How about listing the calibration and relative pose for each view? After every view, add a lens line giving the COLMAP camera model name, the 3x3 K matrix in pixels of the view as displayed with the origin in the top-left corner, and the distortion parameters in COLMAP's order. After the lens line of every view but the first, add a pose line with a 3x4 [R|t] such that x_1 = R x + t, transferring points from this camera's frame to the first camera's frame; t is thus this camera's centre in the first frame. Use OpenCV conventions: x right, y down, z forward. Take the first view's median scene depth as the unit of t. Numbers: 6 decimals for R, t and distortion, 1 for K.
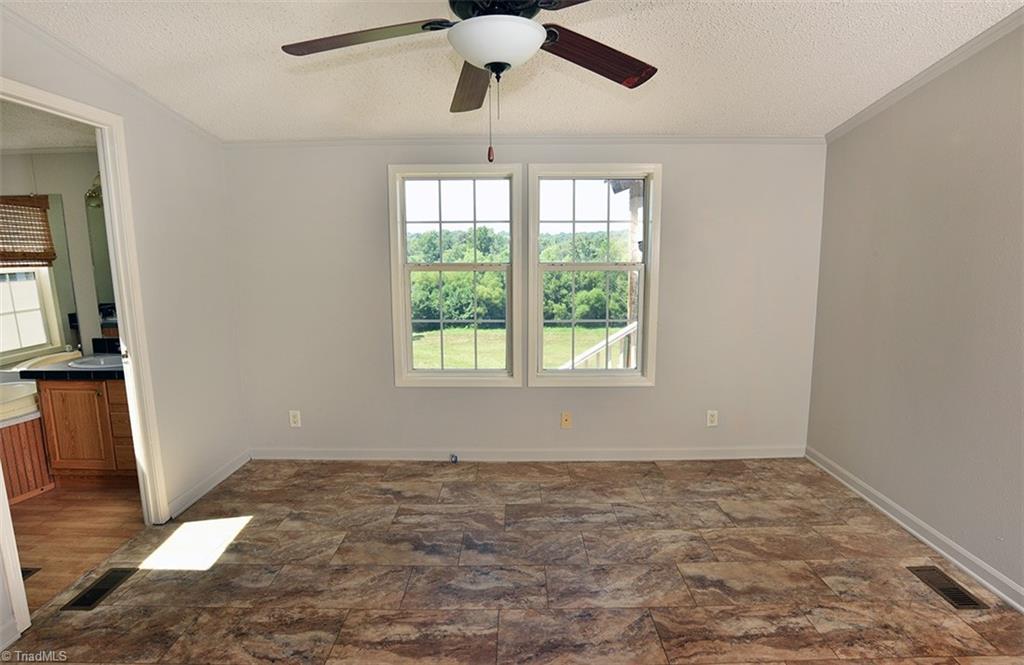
lens RADIAL K [[528.1, 0, 512.0], [0, 528.1, 332.5], [0, 0, 1]] dist [-0.072244, 0.027994]
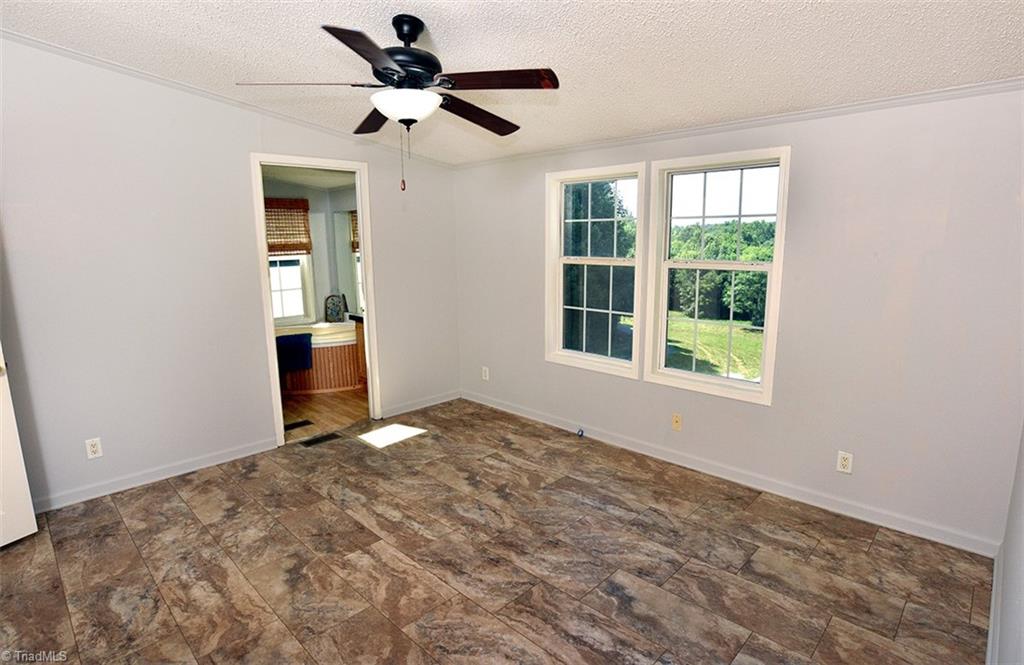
lens RADIAL K [[528.1, 0, 512.0], [0, 528.1, 332.5], [0, 0, 1]] dist [-0.072244, 0.027994]
pose [[0.717465, 0.118580, -0.686427, 0.634662], [-0.101925, 0.992670, 0.064949, -0.034204], [0.689097, 0.023365, 0.724292, 0.106850]]
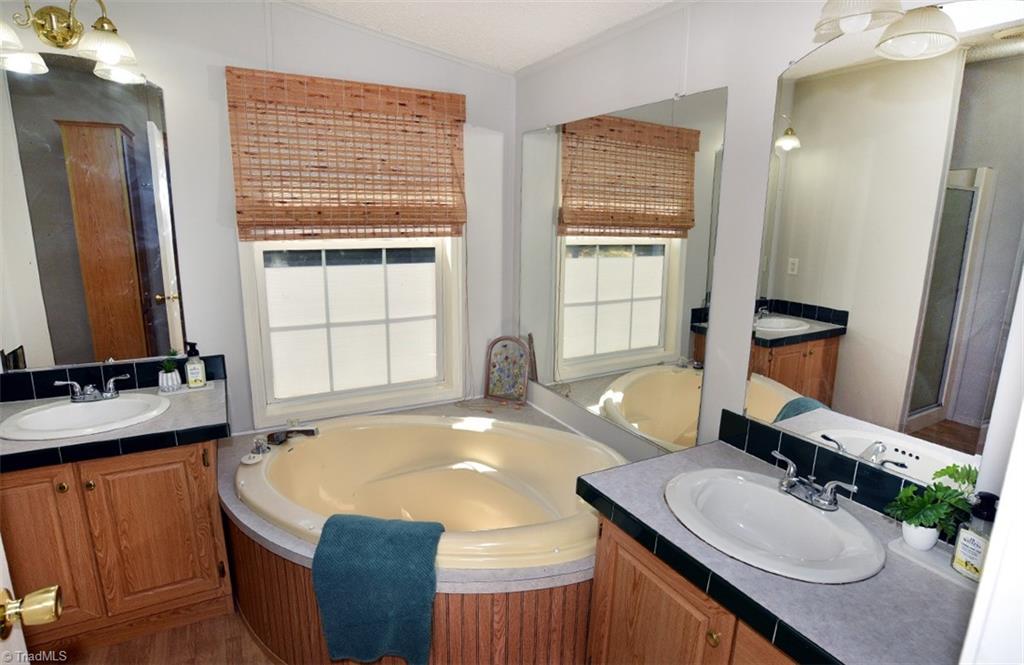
lens RADIAL K [[528.1, 0, 512.0], [0, 528.1, 332.5], [0, 0, 1]] dist [-0.072244, 0.027994]
pose [[0.492294, 0.196546, -0.847948, -0.636821], [-0.154951, 0.978402, 0.136823, -0.104450], [0.856526, 0.064033, 0.512116, 0.708143]]
